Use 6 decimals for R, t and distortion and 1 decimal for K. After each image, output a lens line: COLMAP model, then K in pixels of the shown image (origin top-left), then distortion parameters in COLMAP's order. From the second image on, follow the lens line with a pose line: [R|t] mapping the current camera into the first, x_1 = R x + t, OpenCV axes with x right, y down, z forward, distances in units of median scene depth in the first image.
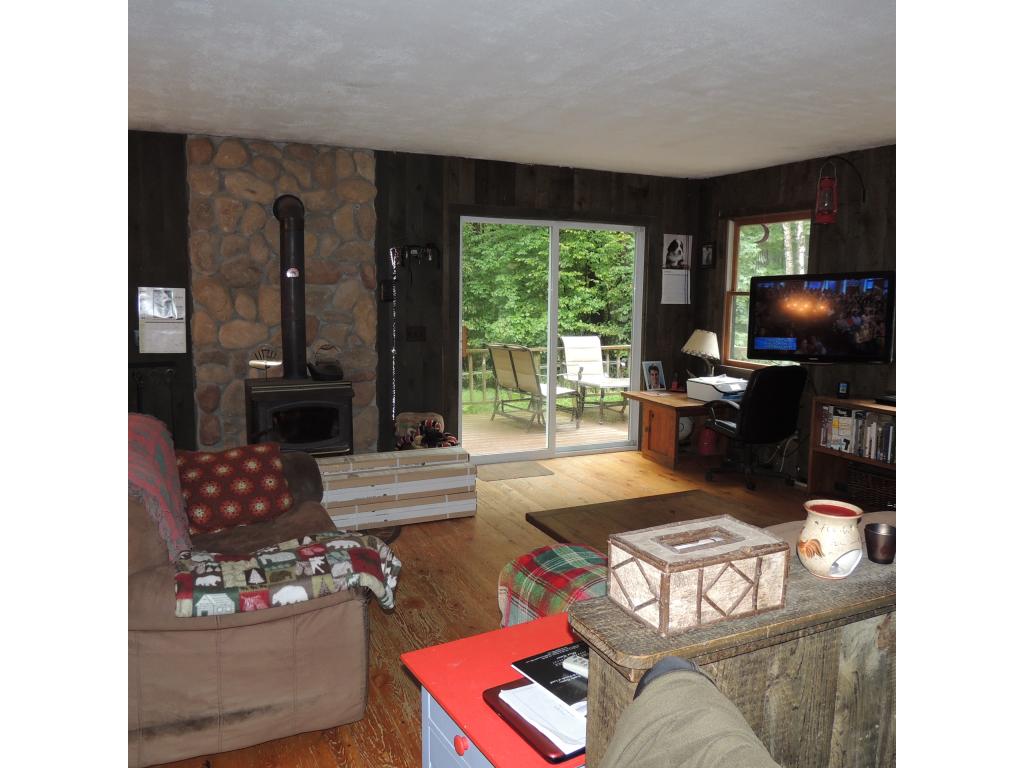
lens RADIAL K [[727.4, 0, 511.7], [0, 727.4, 385.4], [0, 0, 1]] dist [-0.026866, 0.011493]
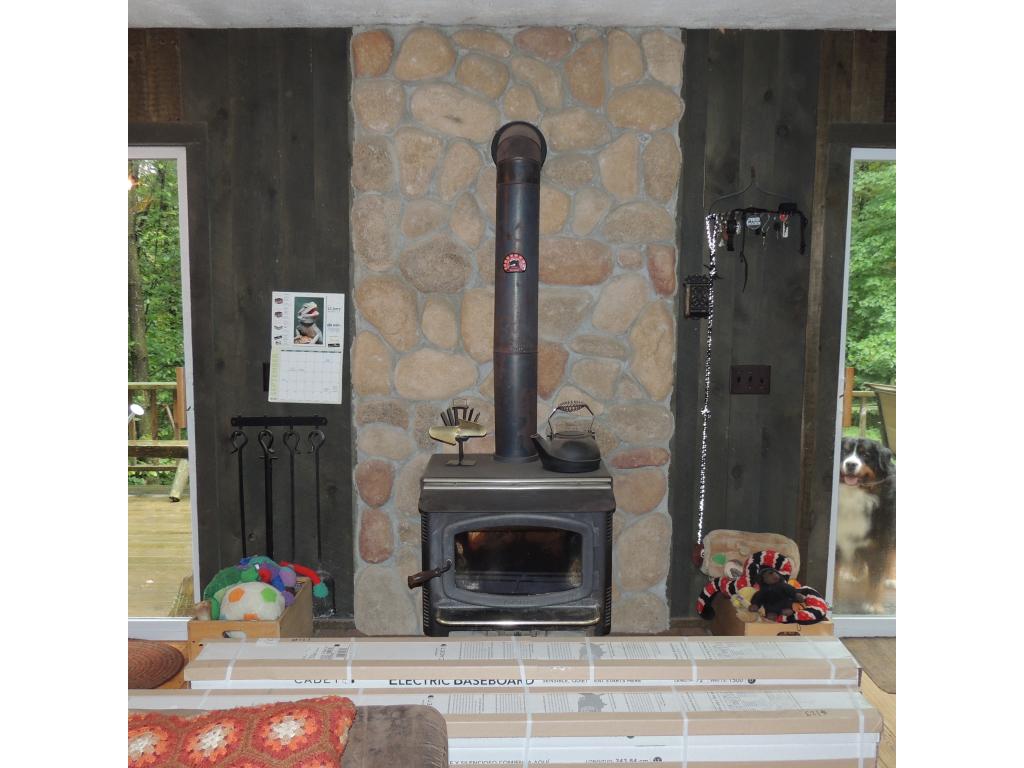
lens RADIAL K [[816.3, 0, 509.5], [0, 816.3, 382.7], [0, 0, 1]] dist [-0.024216, -0.001070]
pose [[0.911293, 0.038399, -0.409964, -0.055649], [-0.049655, 0.998624, -0.016839, -0.056004], [0.408753, 0.035702, 0.911946, 0.442623]]
